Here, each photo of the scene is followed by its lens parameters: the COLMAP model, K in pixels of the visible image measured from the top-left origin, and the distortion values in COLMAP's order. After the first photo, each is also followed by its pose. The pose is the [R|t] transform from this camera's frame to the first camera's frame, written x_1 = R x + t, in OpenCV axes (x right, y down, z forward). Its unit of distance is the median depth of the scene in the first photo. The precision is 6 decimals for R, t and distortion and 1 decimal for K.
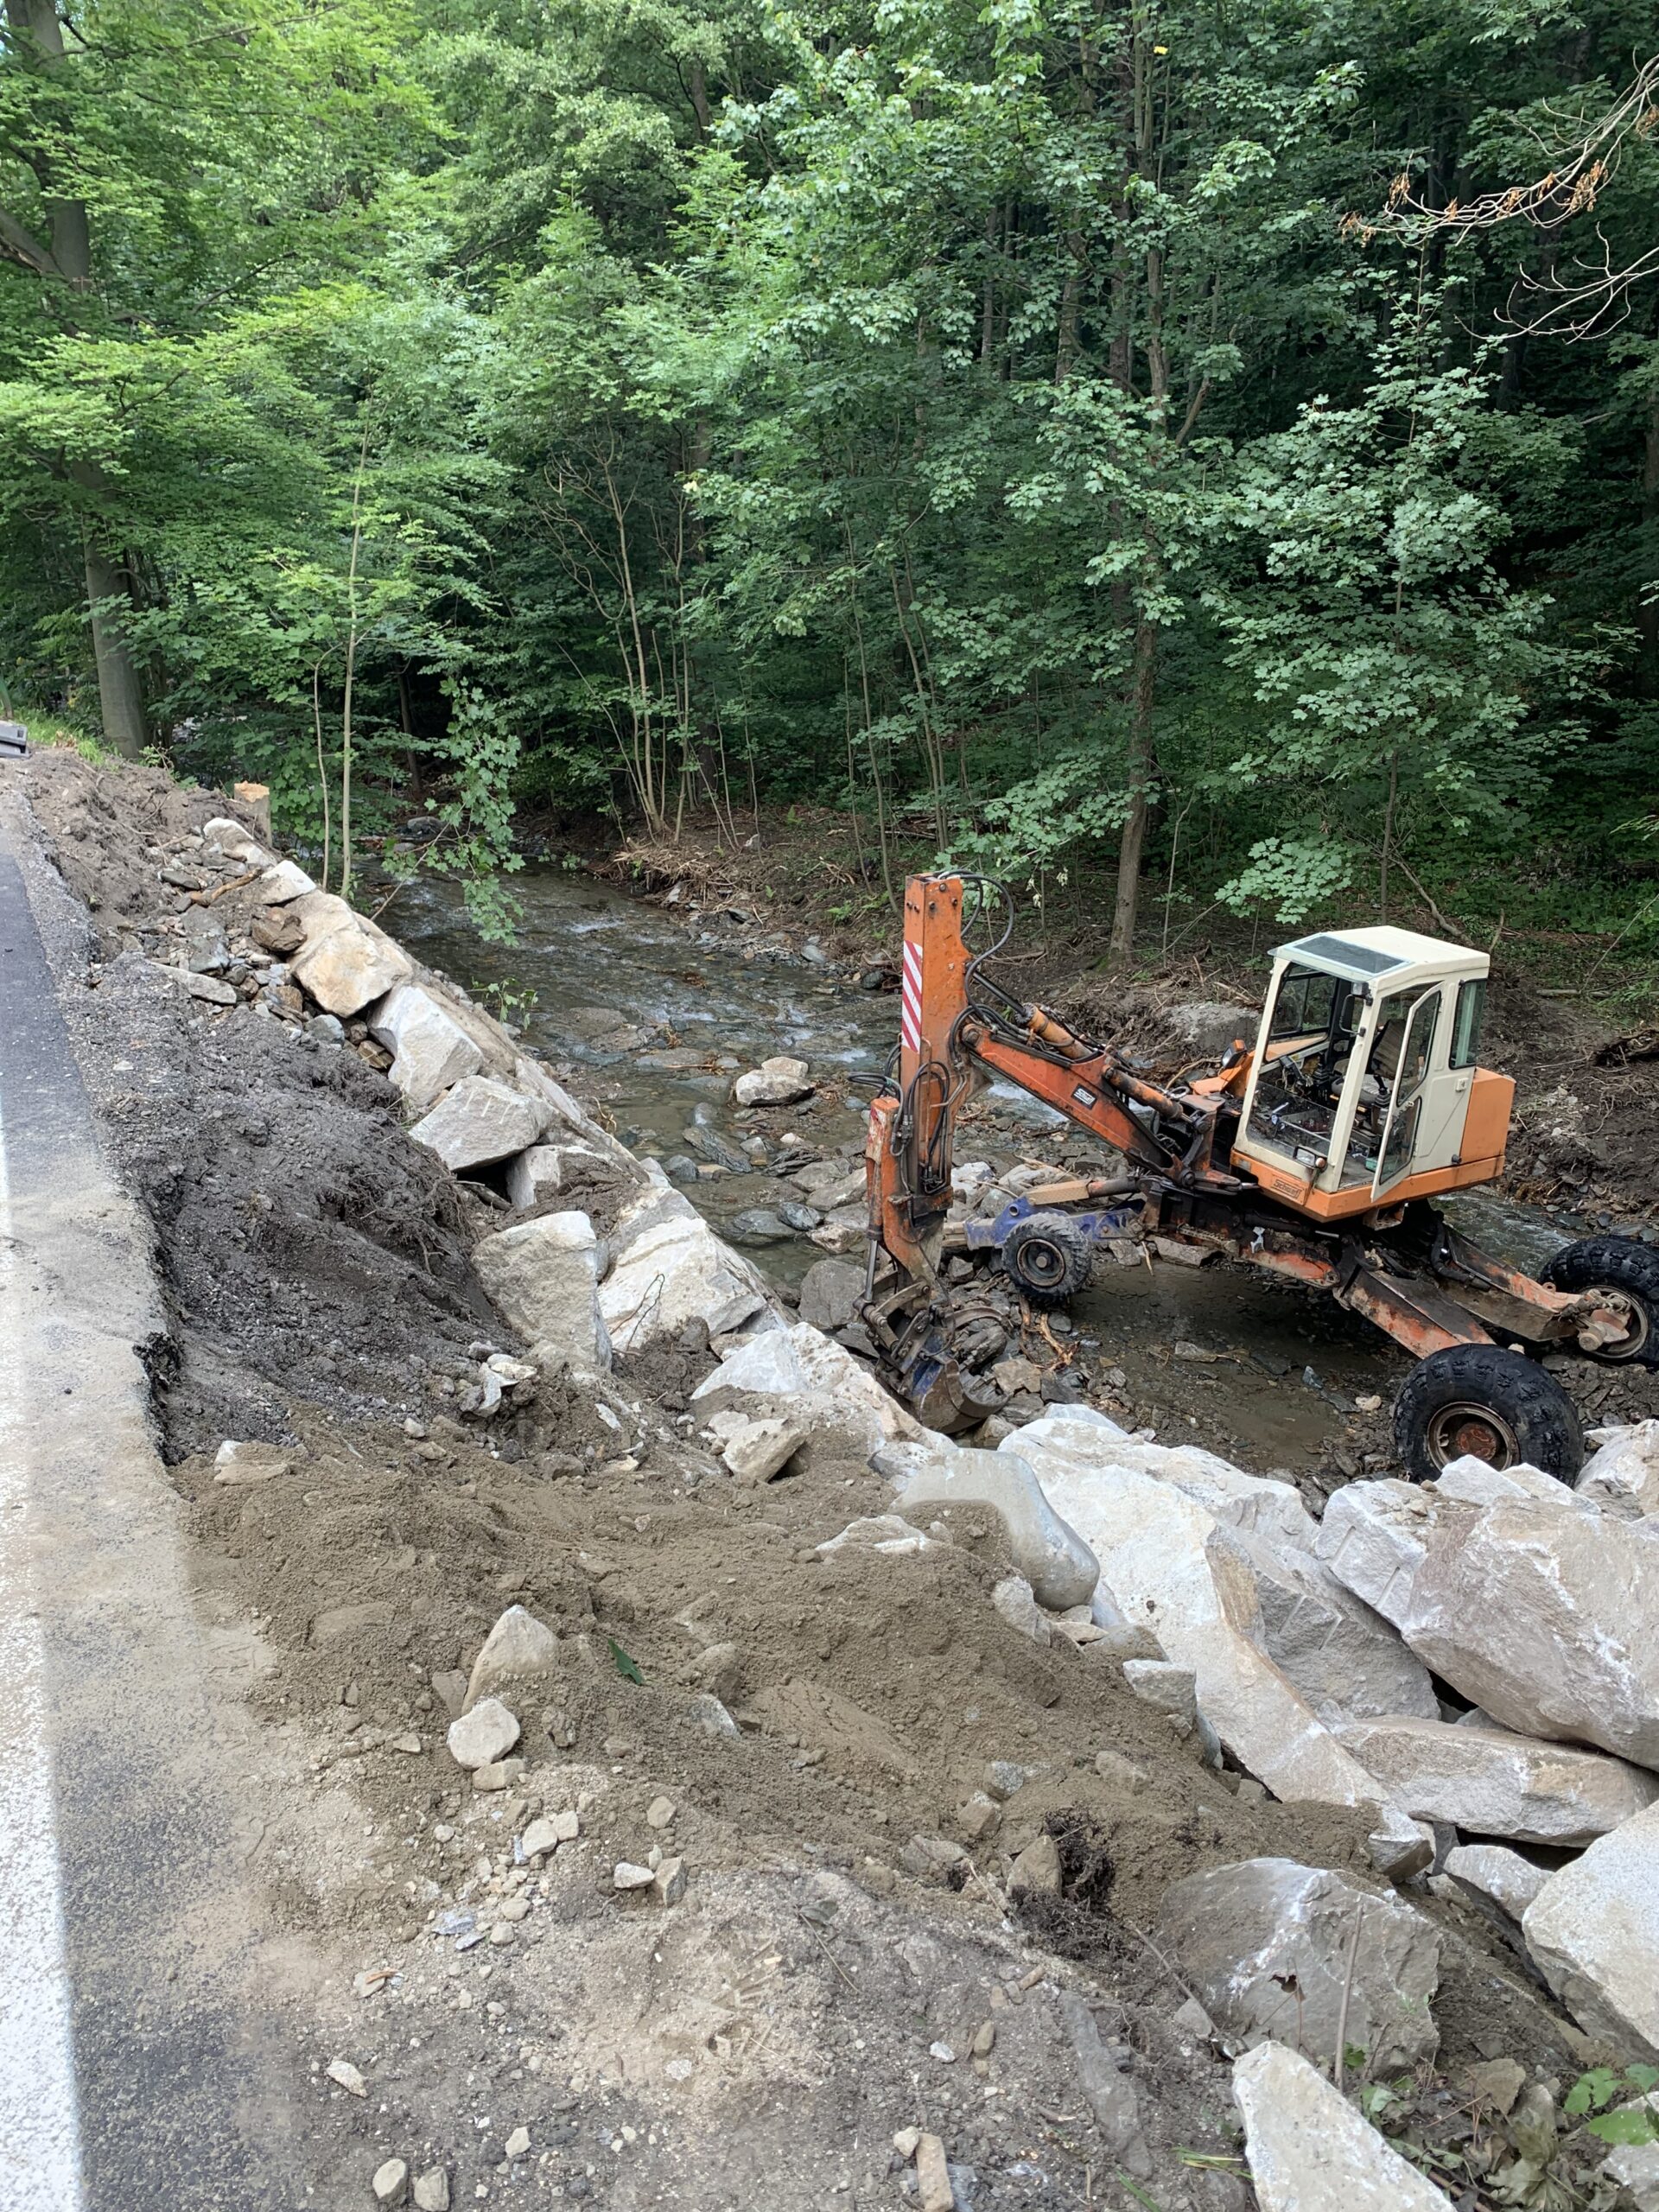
lens RADIAL K [[1657.6, 0, 889.7], [0, 1657.6, 1113.0], [0, 0, 1]] dist [0.099415, -0.281261]
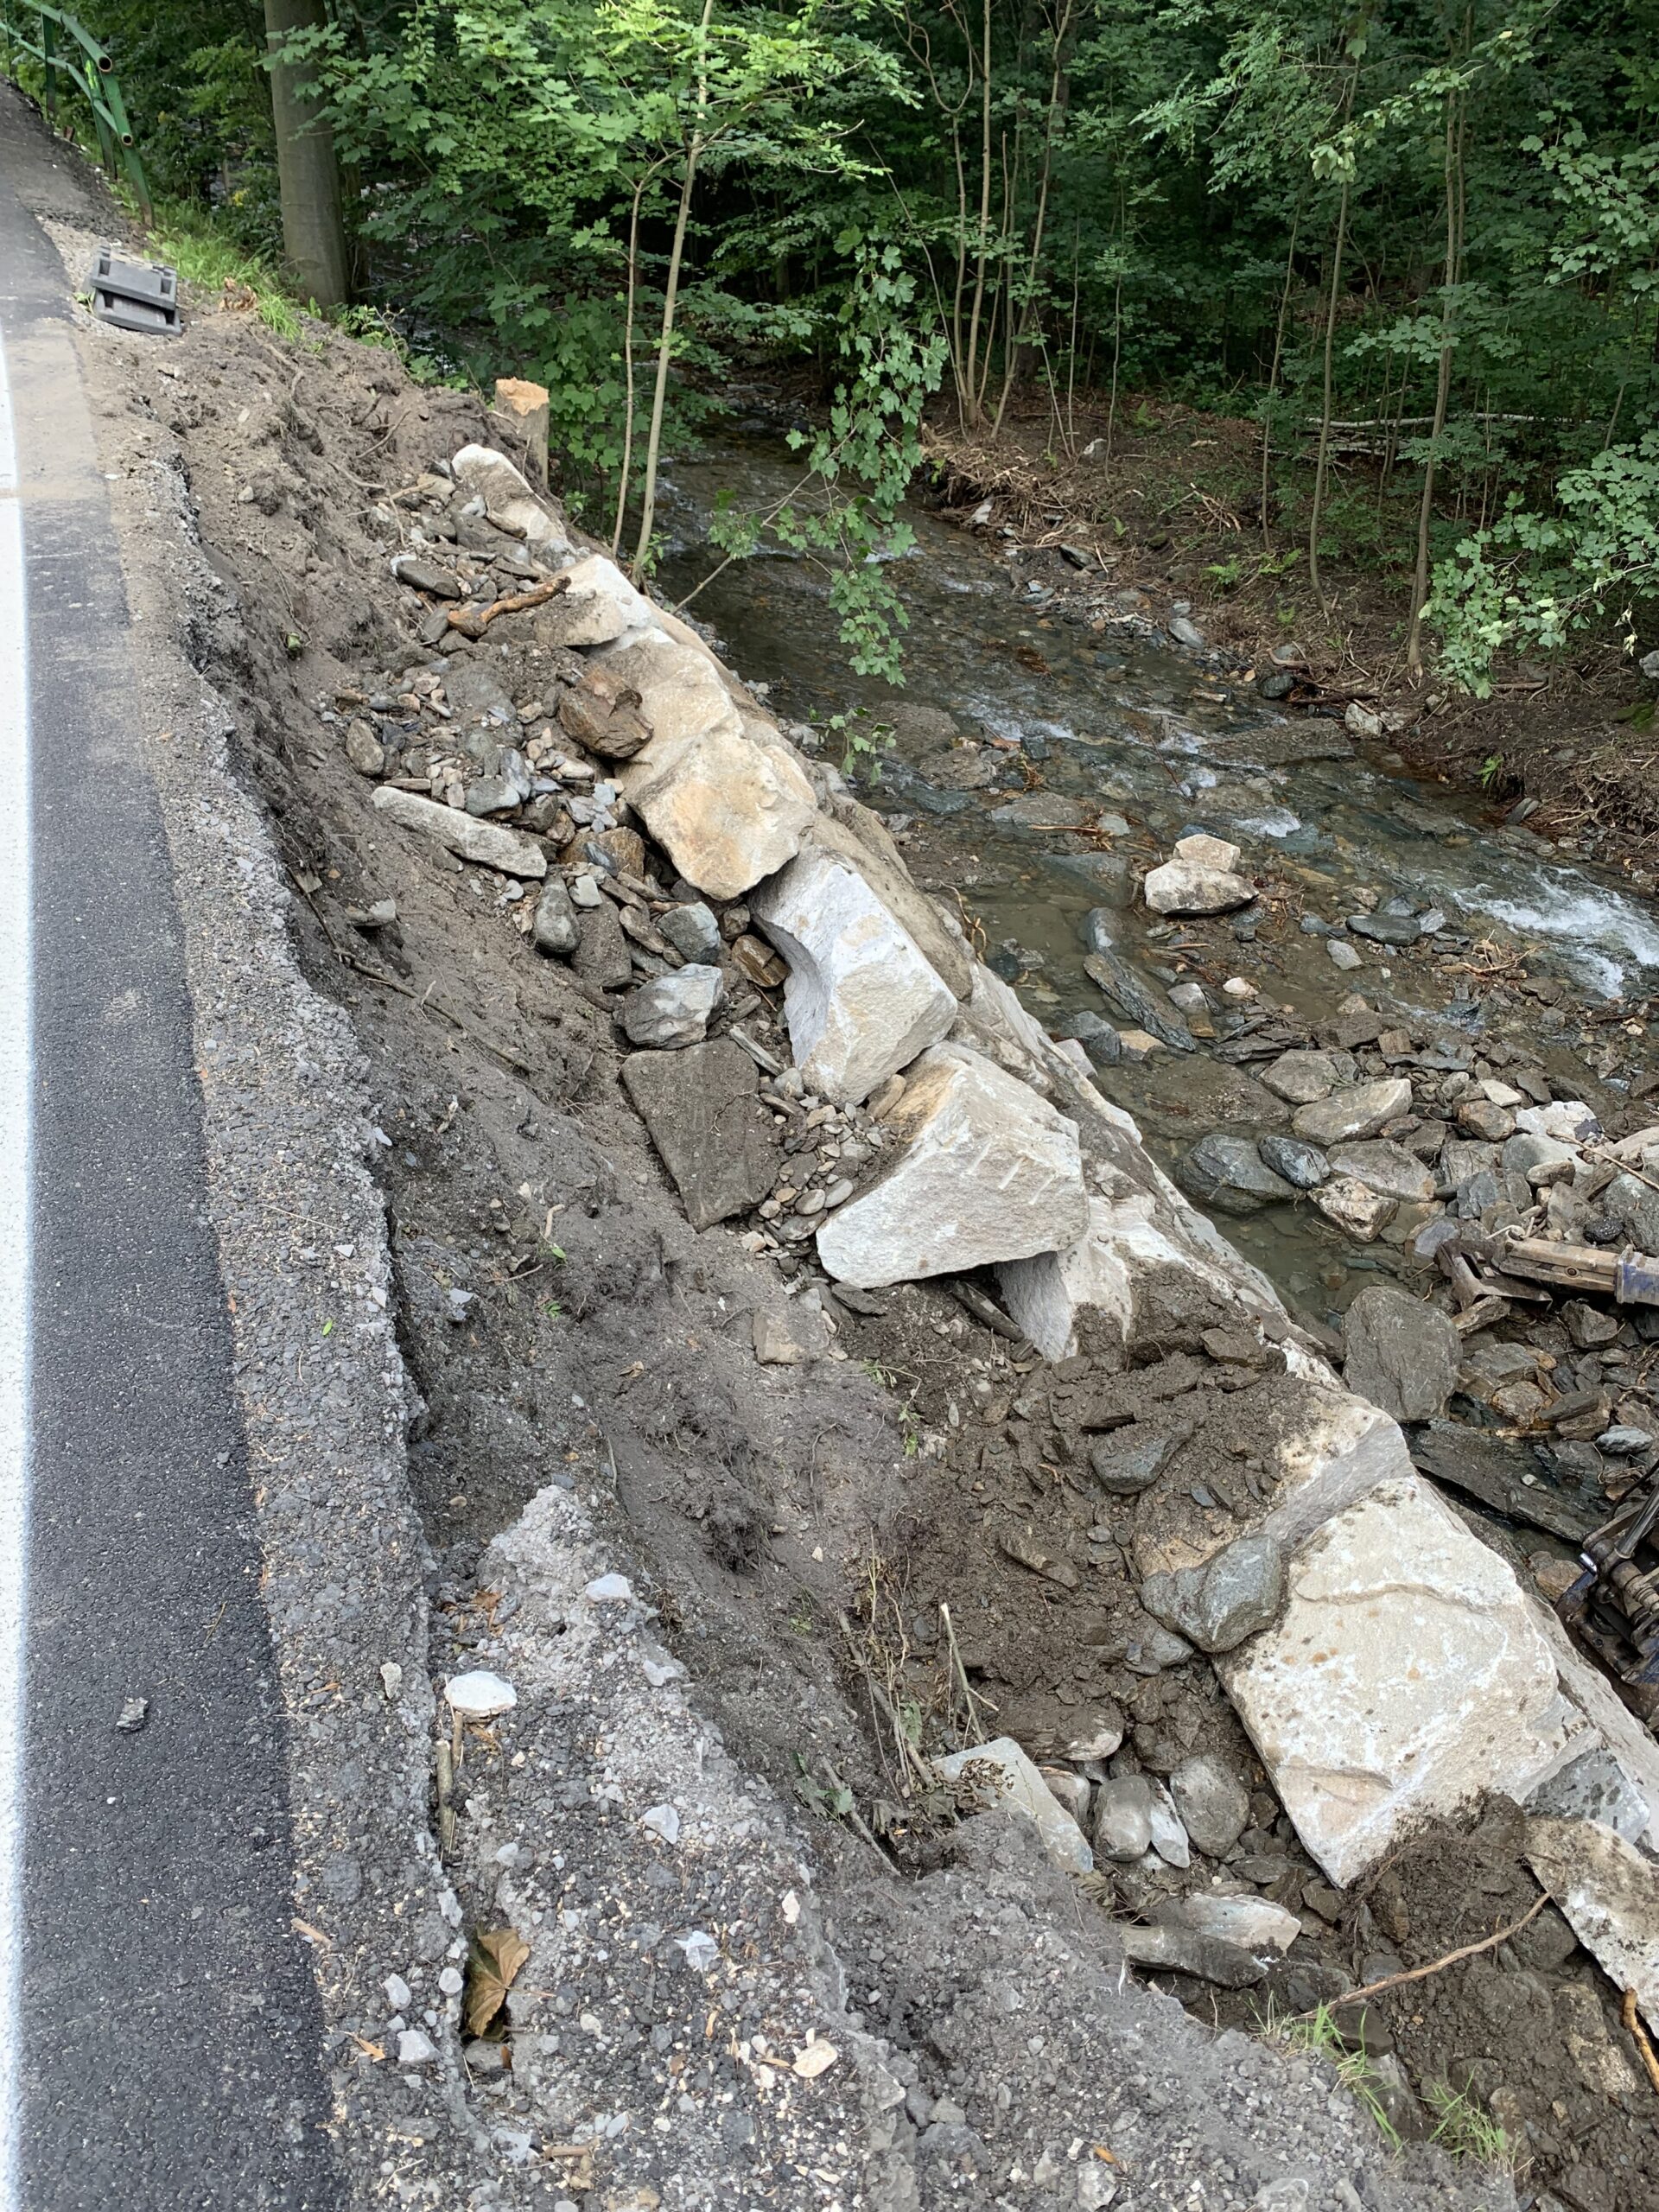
lens RADIAL K [[1716.6, 0, 874.8], [0, 1716.6, 1103.7], [0, 0, 1]] dist [0.000150, -0.006583]
pose [[0.989925, 0.123753, -0.068800, -0.171146], [-0.103826, 0.964816, 0.241557, -0.103664], [0.096272, -0.231980, 0.967945, 0.323929]]
